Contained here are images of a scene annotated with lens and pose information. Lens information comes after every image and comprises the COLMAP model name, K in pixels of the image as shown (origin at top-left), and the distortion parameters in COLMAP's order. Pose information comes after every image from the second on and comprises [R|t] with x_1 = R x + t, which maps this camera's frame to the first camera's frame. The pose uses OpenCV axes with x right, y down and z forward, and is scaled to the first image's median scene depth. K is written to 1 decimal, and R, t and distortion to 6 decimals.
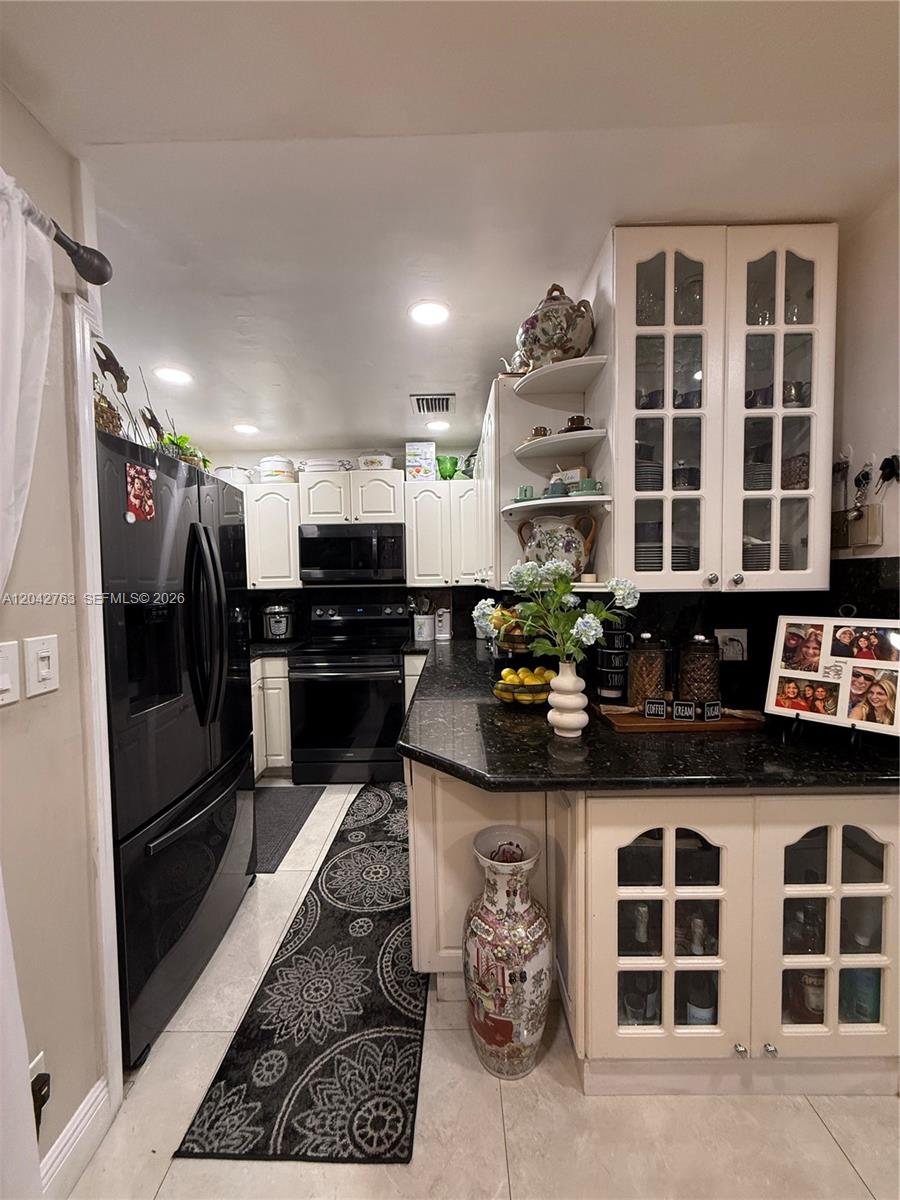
lens RADIAL K [[479.7, 0, 450.0], [0, 479.7, 600.0], [0, 0, 1]] dist [-0.000565, -0.000093]
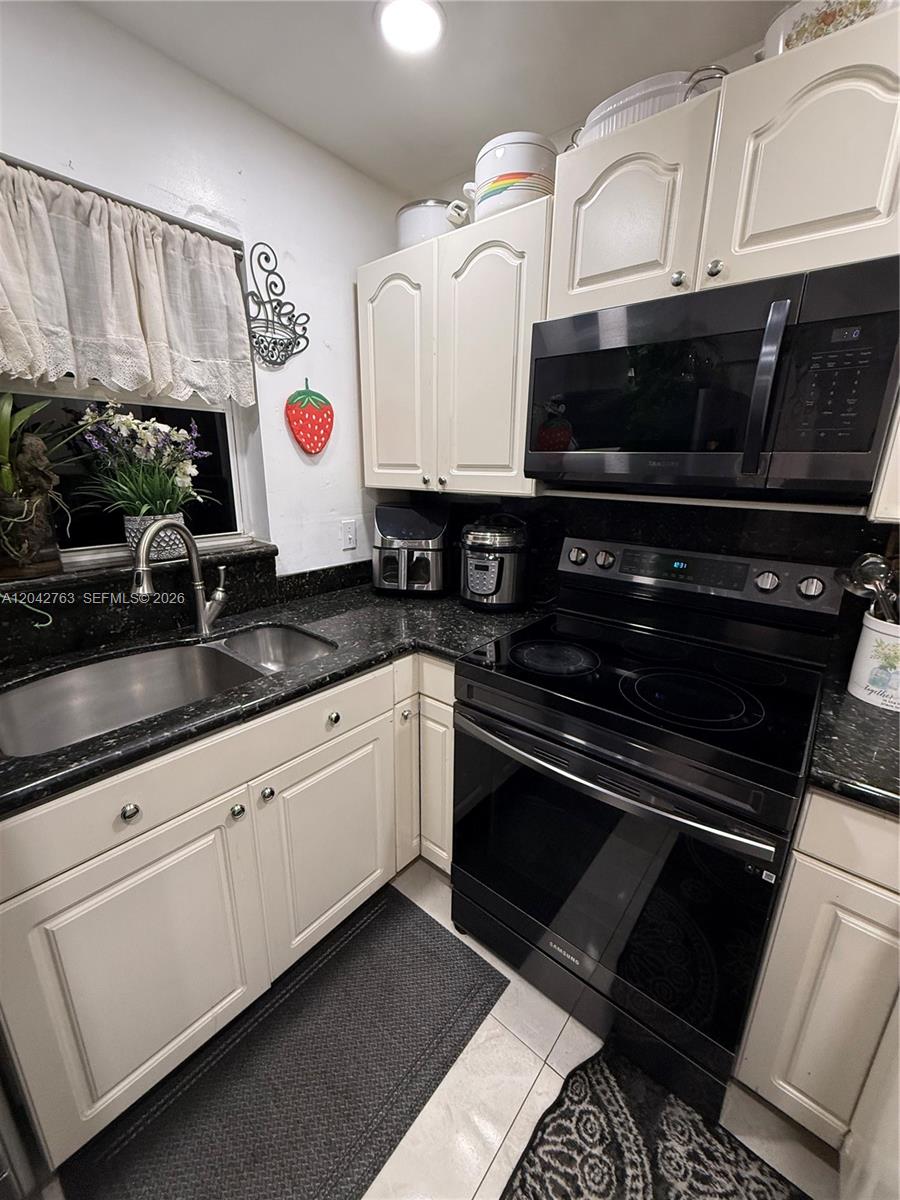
lens RADIAL K [[479.7, 0, 450.0], [0, 479.7, 600.0], [0, 0, 1]] dist [-0.000565, -0.000093]
pose [[0.770267, 0.202404, -0.604749, -0.099772], [-0.064073, 0.968060, 0.242392, -0.034497], [0.634495, -0.147958, 0.758634, 0.634068]]
